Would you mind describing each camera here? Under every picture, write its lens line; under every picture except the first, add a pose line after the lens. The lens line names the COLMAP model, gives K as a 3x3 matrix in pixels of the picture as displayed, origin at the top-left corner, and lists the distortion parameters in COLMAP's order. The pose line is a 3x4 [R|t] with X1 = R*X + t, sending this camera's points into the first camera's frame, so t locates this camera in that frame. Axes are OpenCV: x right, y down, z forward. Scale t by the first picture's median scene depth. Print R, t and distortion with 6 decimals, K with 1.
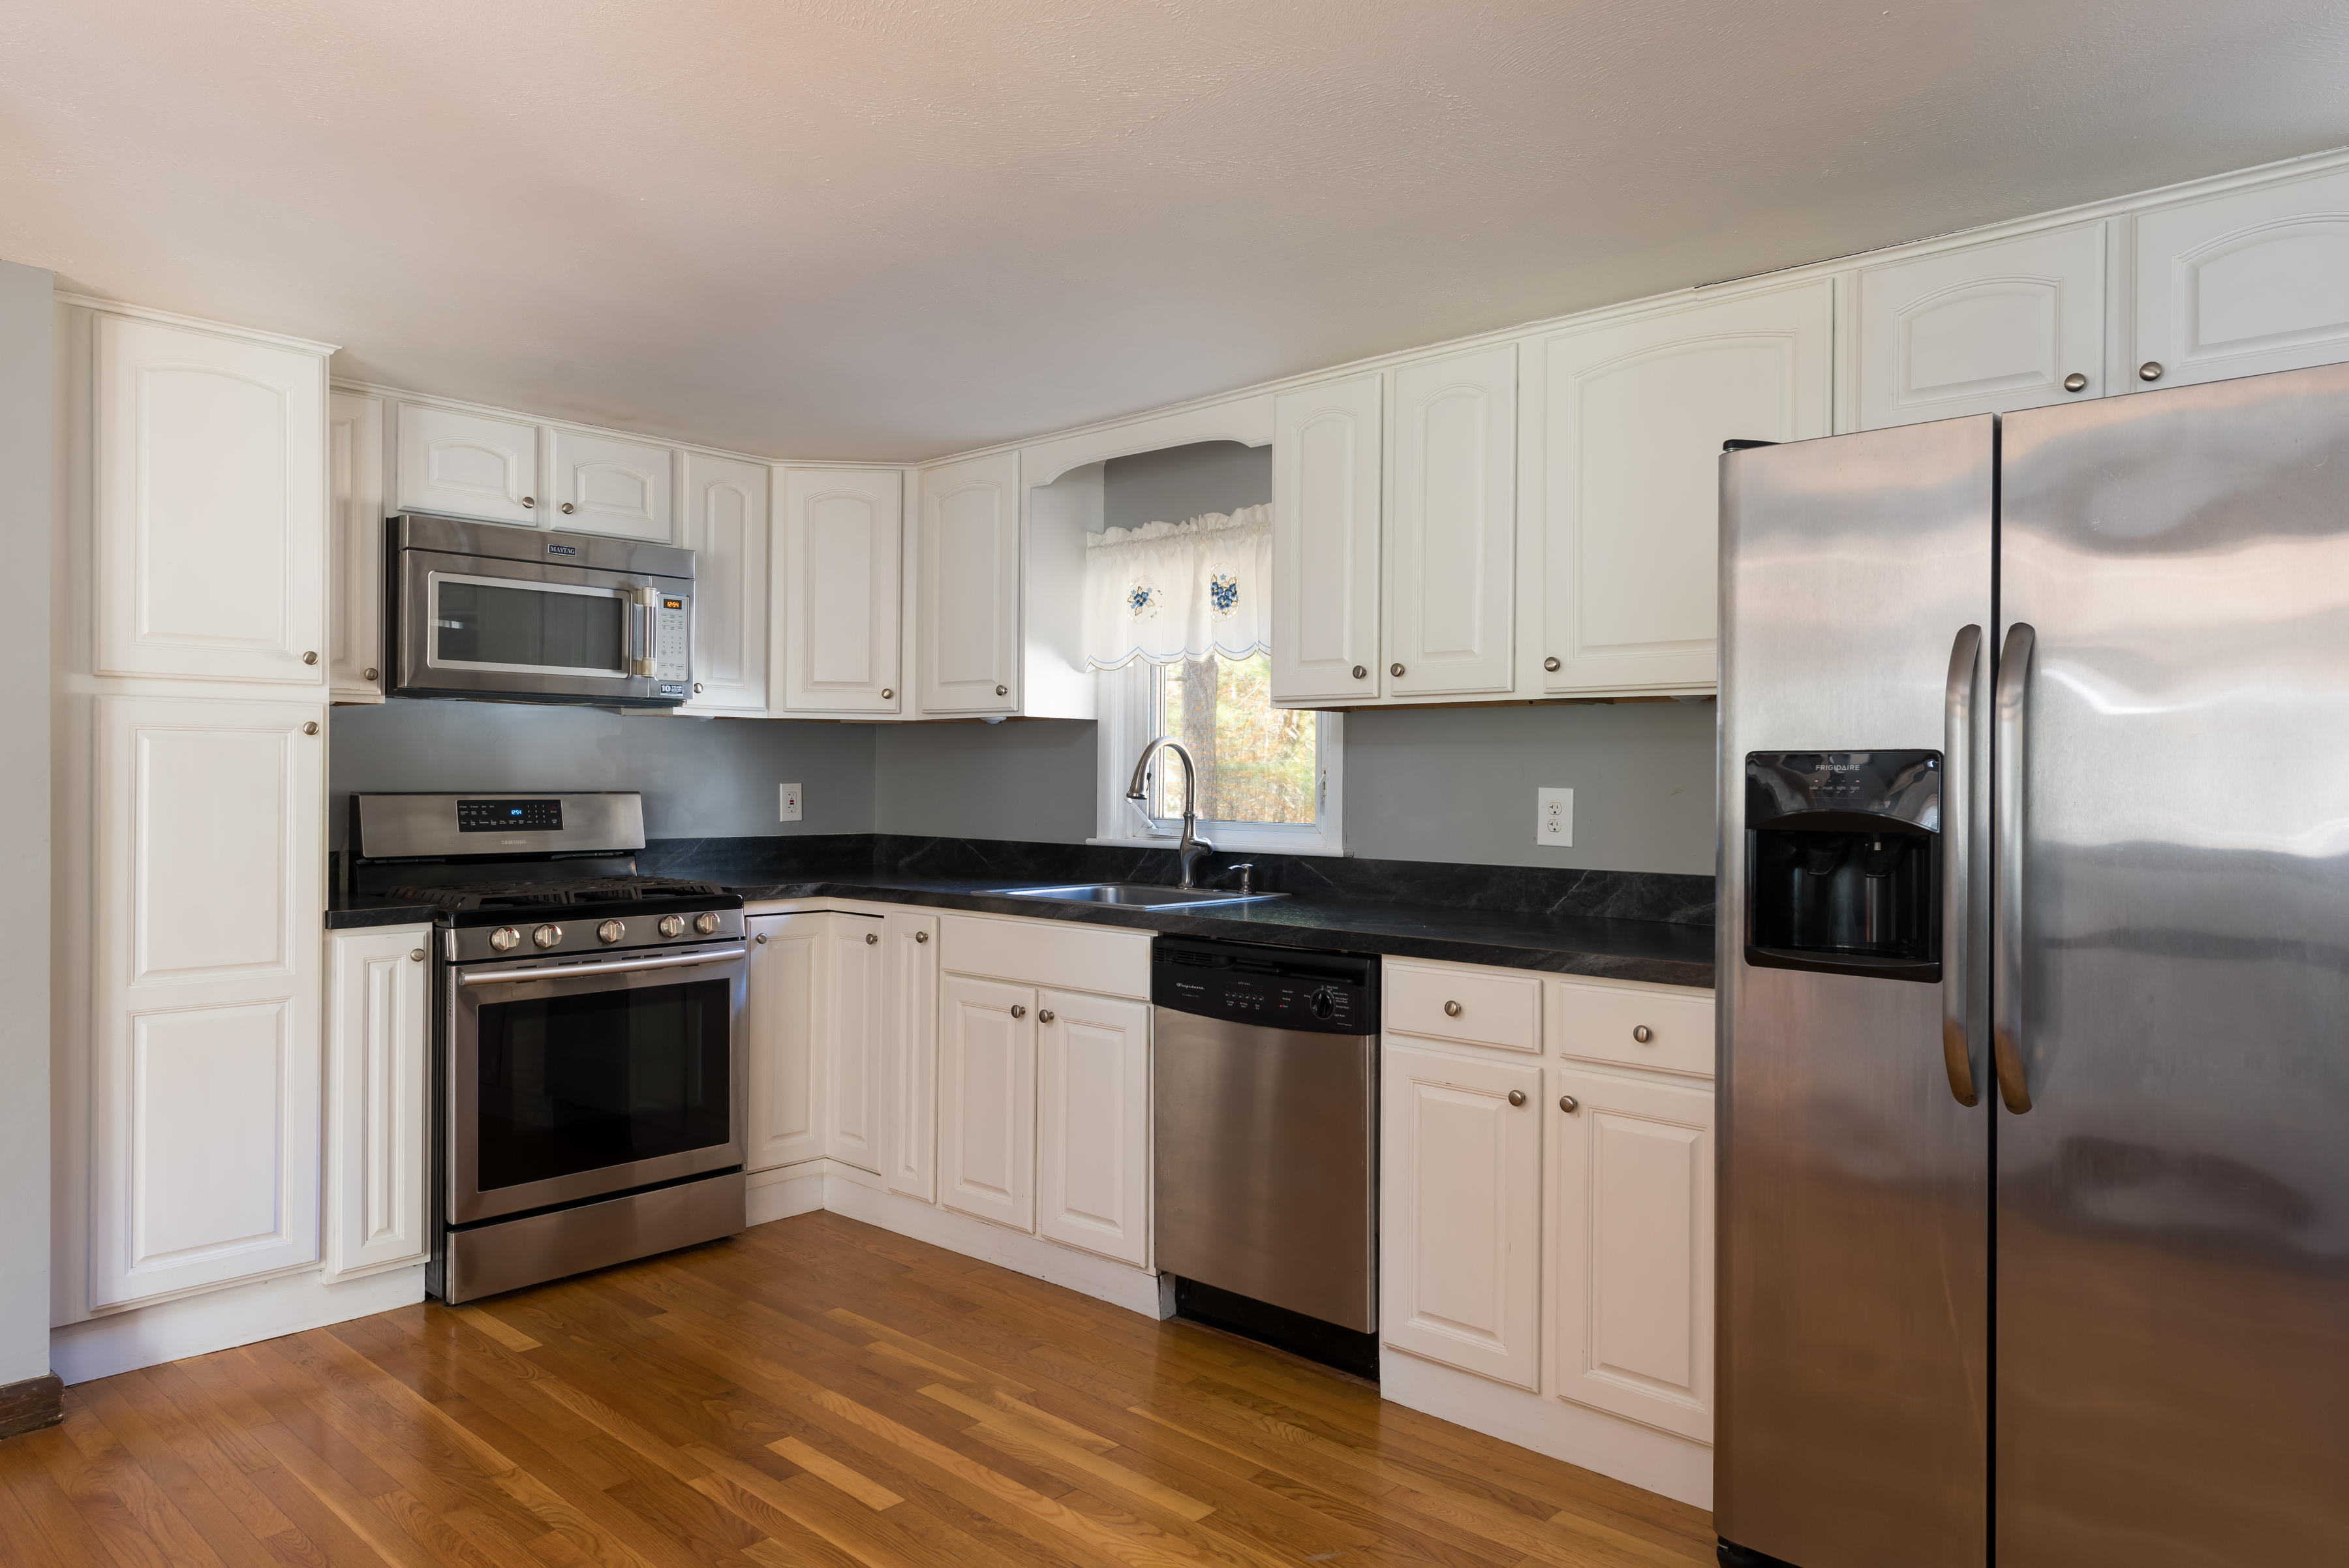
lens RADIAL K [[1516.8, 0, 1176.7], [0, 1516.8, 774.2], [0, 0, 1]] dist [0.002276, -0.000406]
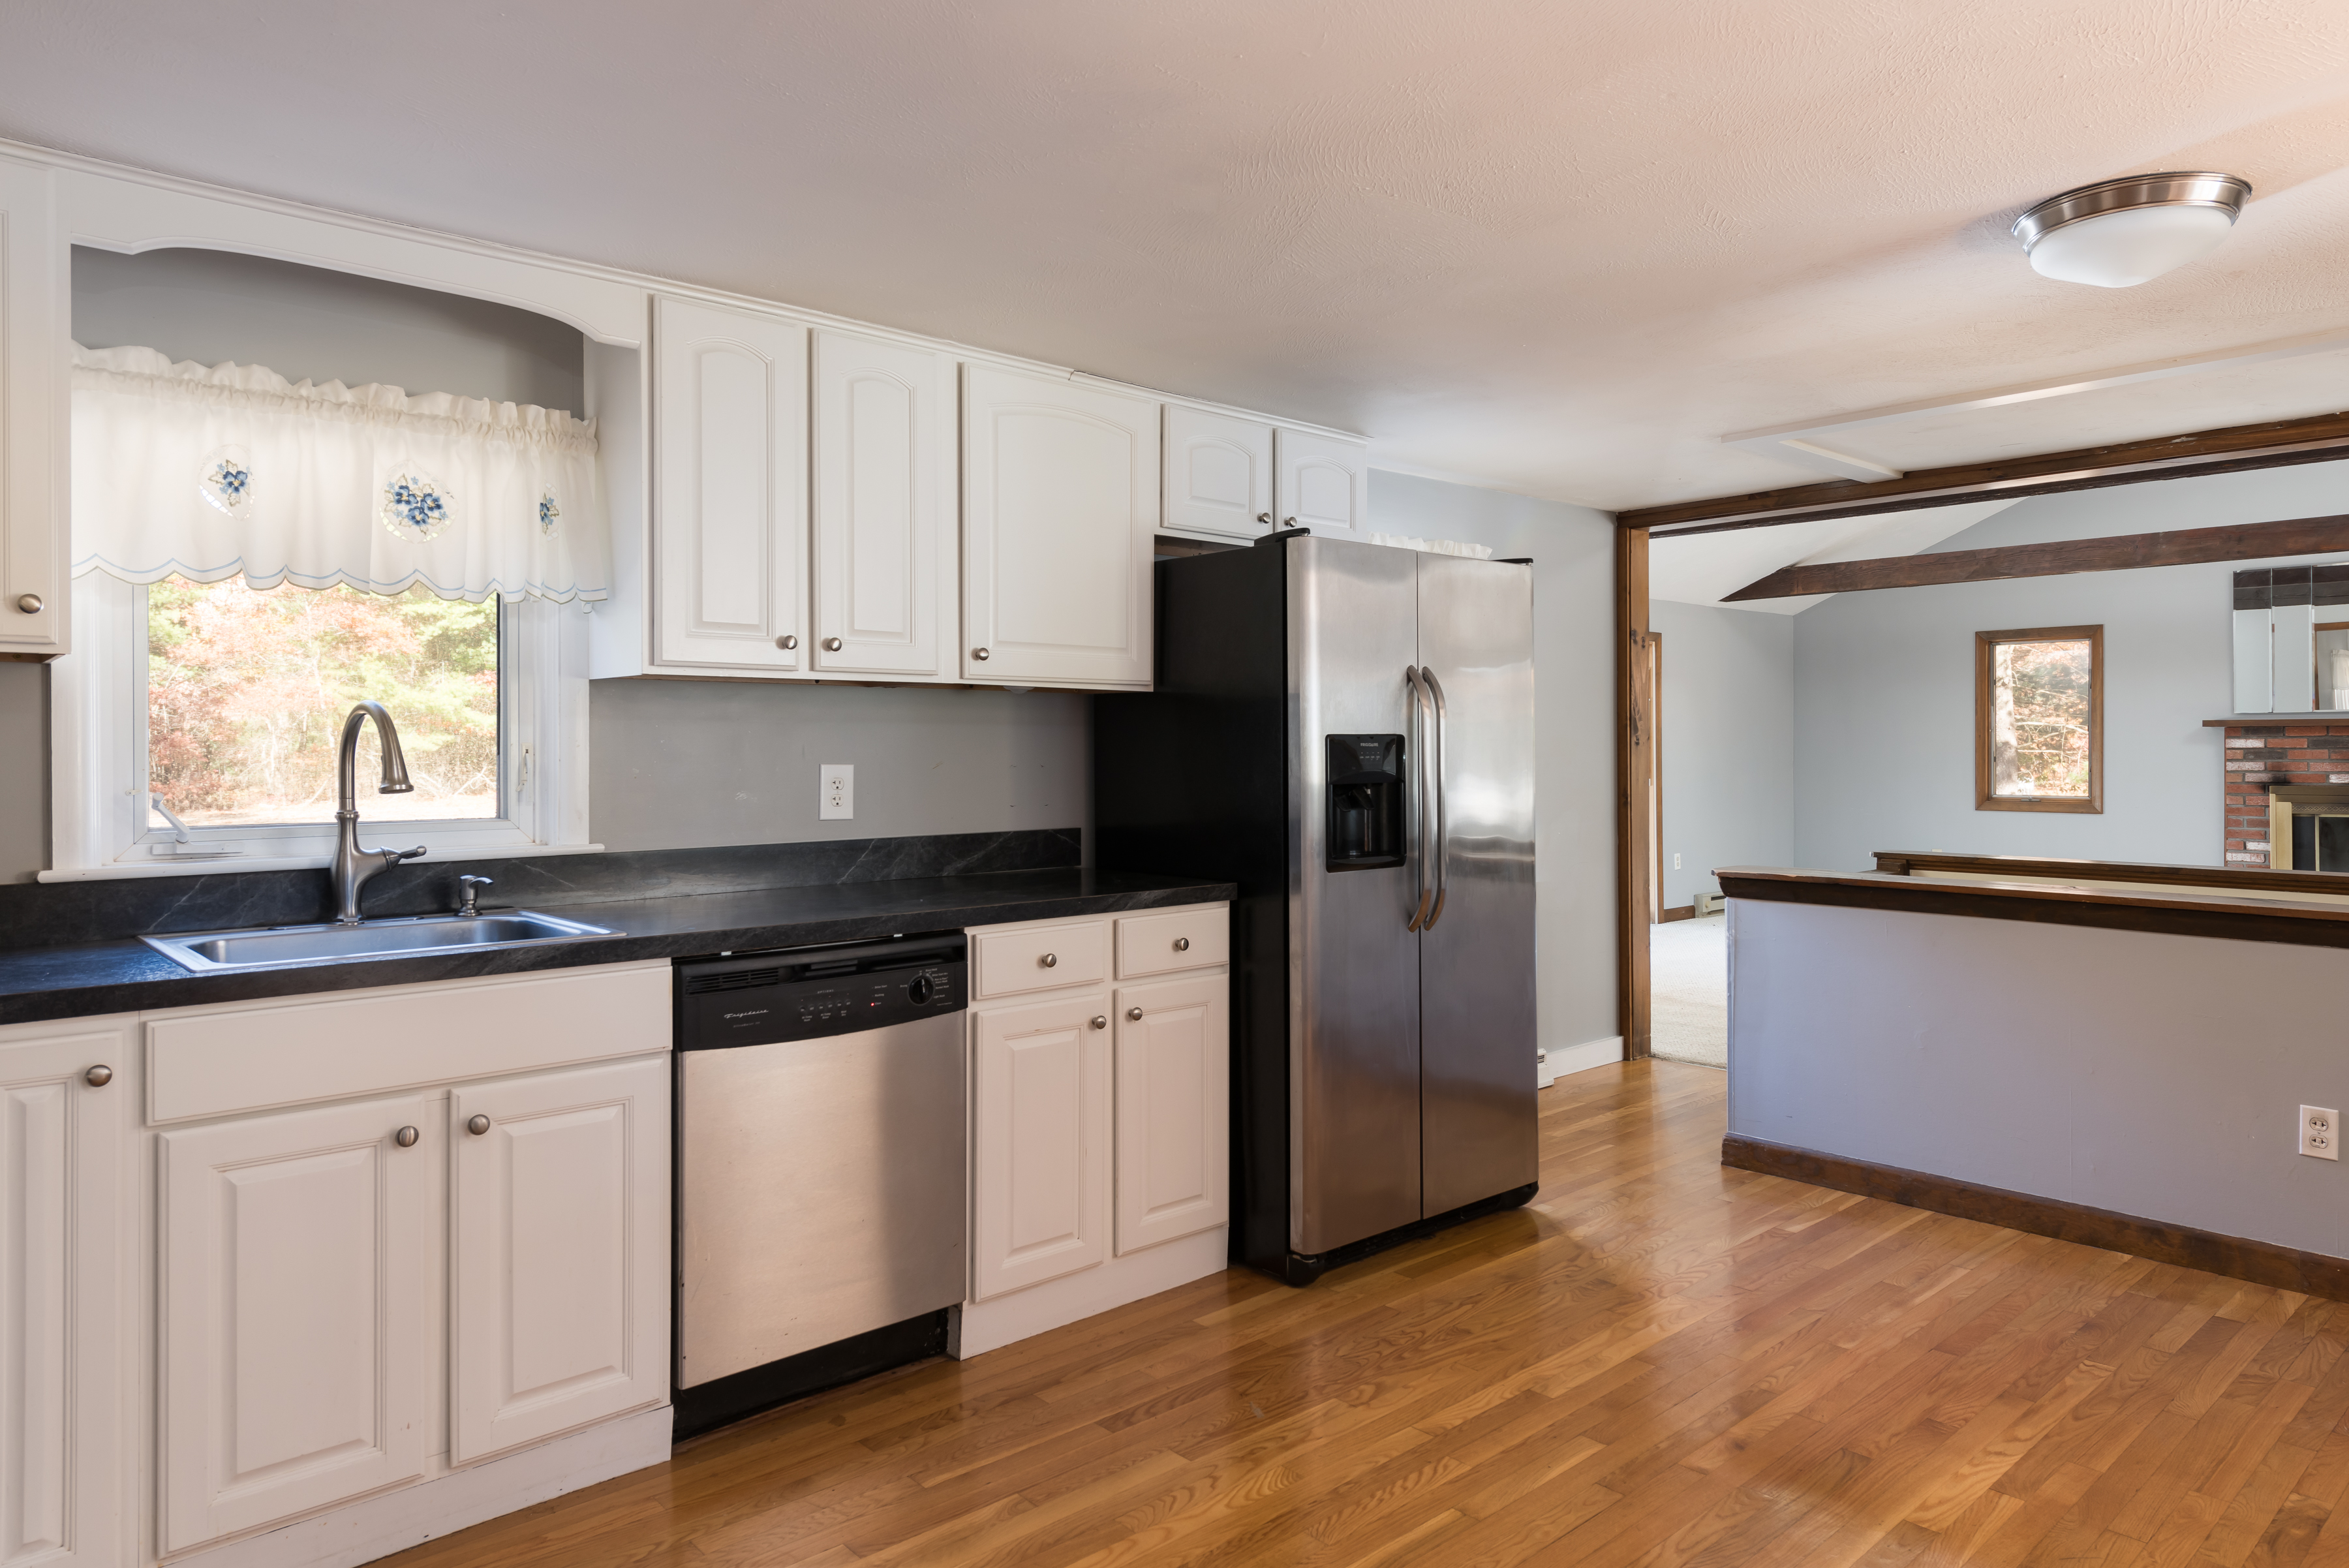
lens RADIAL K [[1463.0, 0, 1176.2], [0, 1463.0, 740.8], [0, 0, 1]] dist [0.003366, -0.001191]
pose [[0.075545, -0.000674, 0.997142, -0.732023], [0.004824, 0.999988, 0.000310, -0.006171], [-0.997131, 0.004787, 0.075547, 0.679414]]
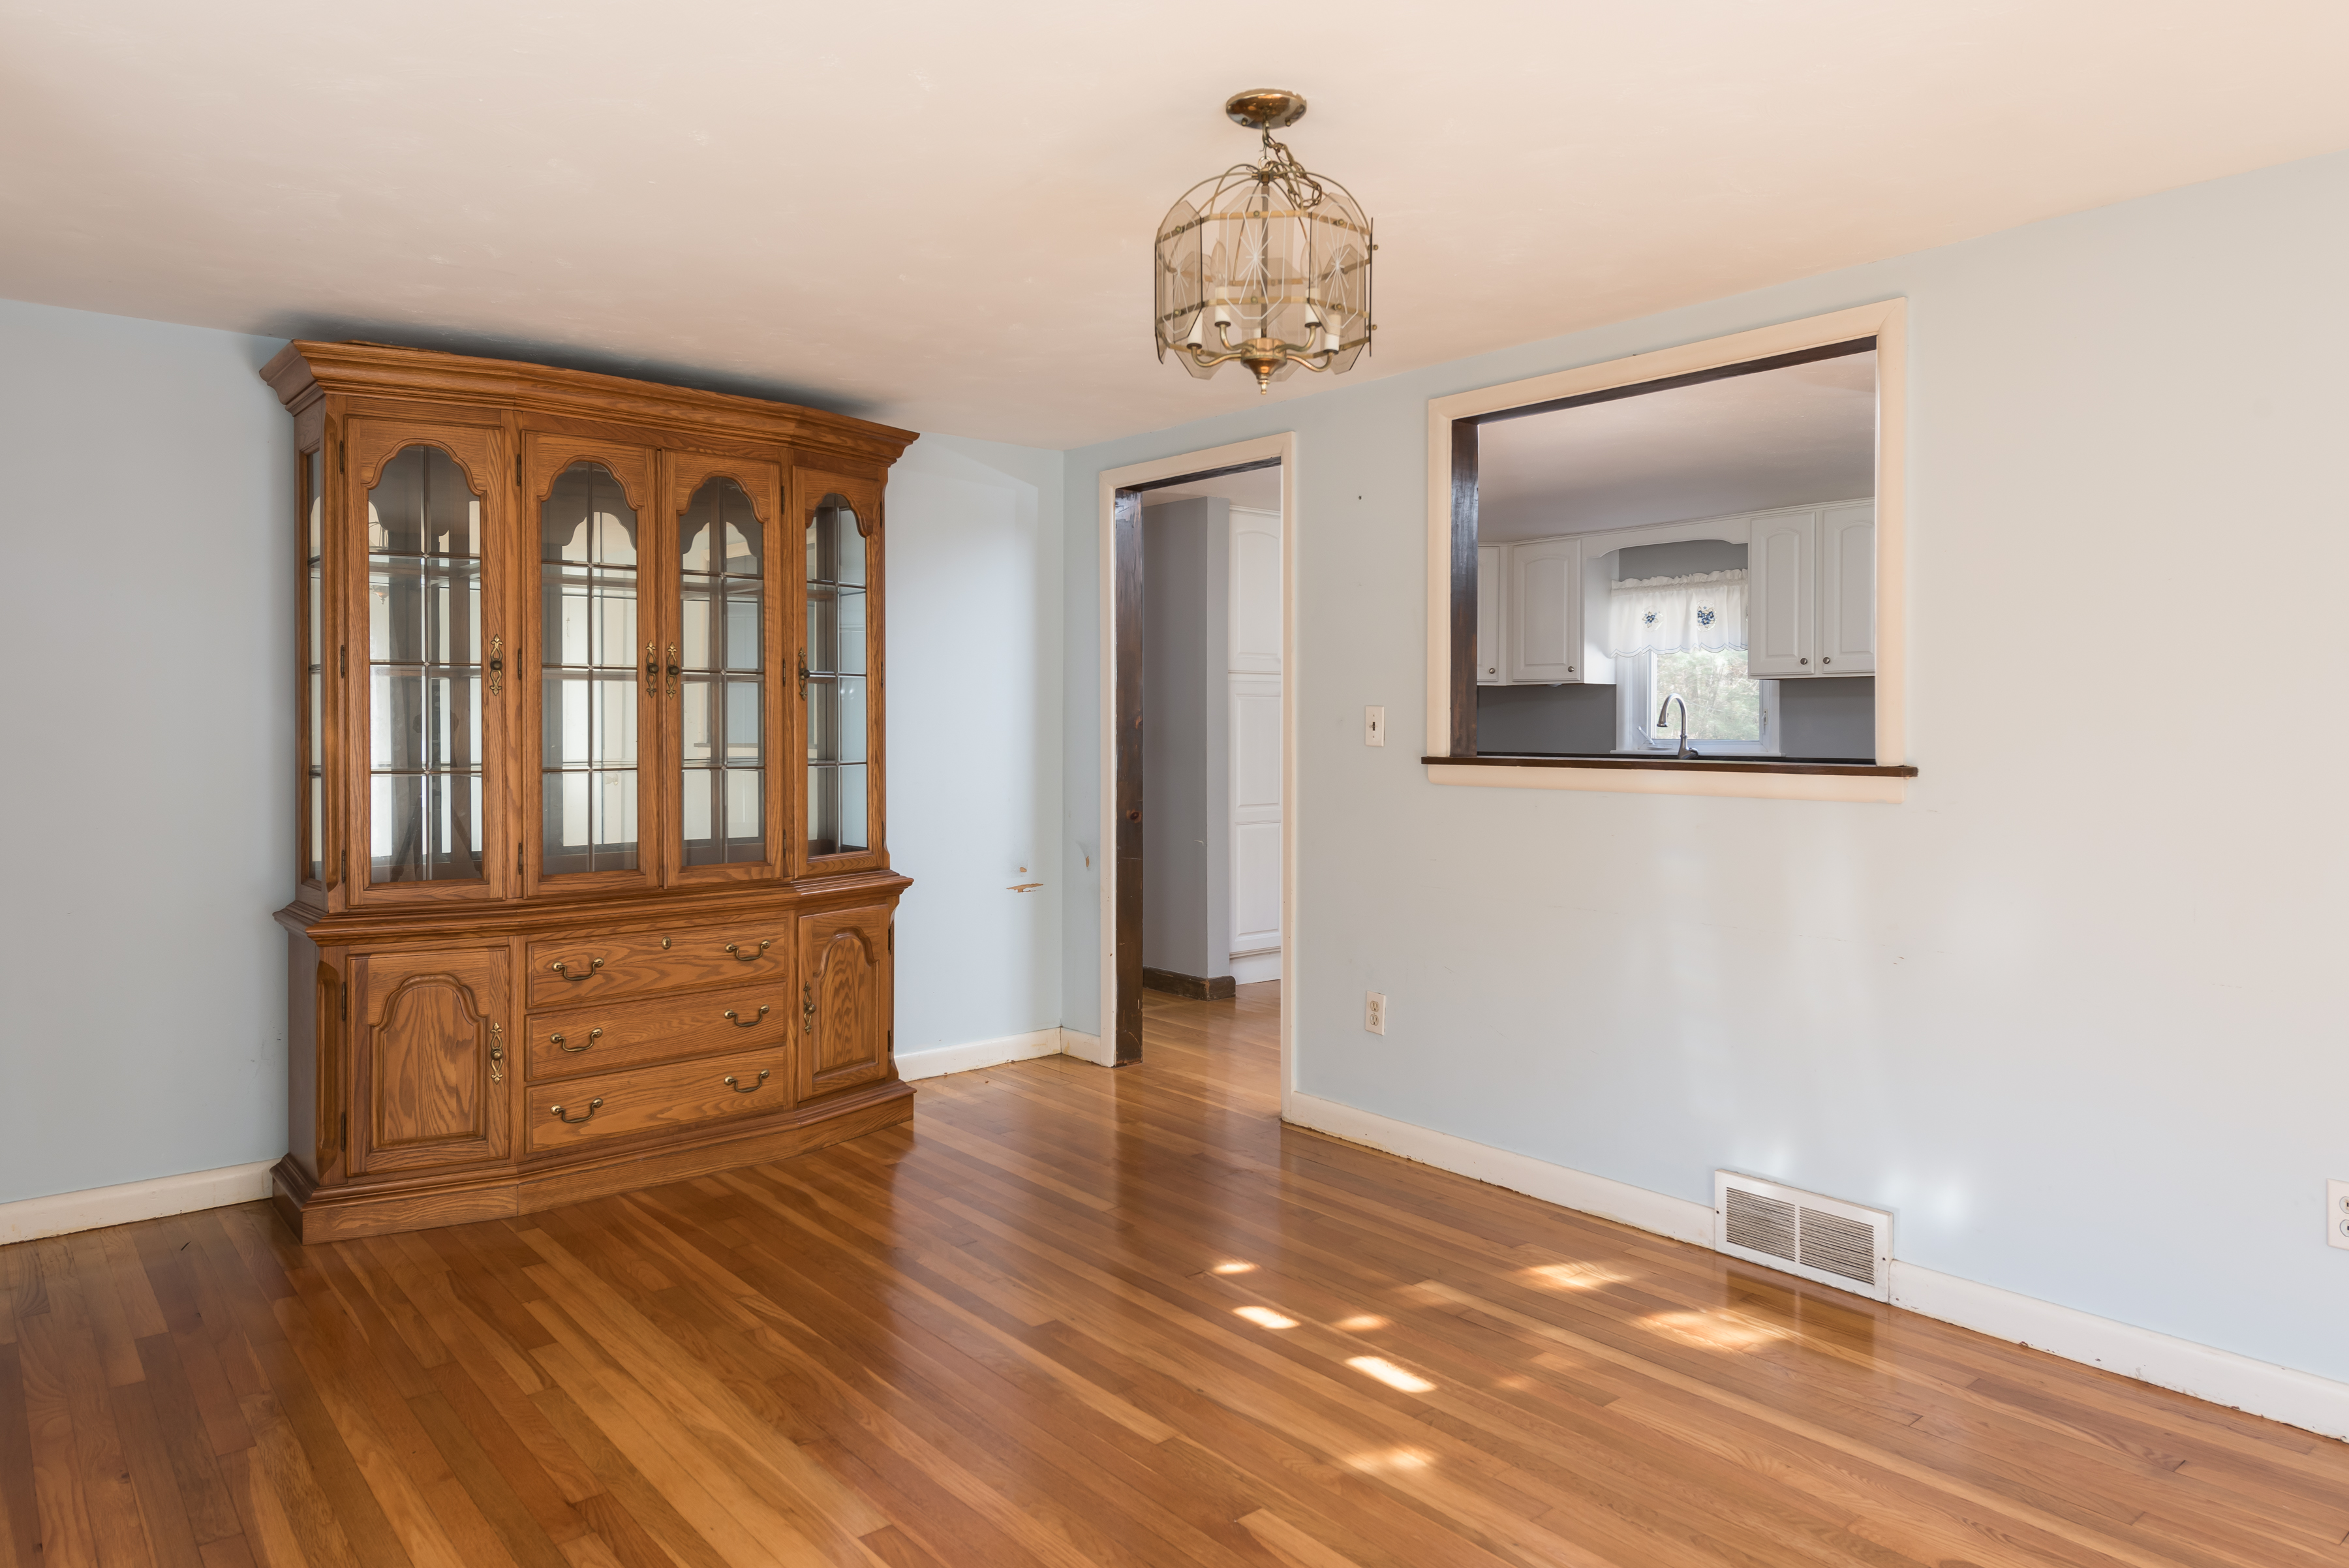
lens RADIAL K [[1463.0, 0, 1176.2], [0, 1463.0, 740.8], [0, 0, 1]] dist [0.003366, -0.001191]
pose [[0.992046, -0.003295, -0.125830, -0.446920], [0.004345, 0.999958, 0.008072, 0.017997], [0.125798, -0.008555, 0.992019, -0.995481]]
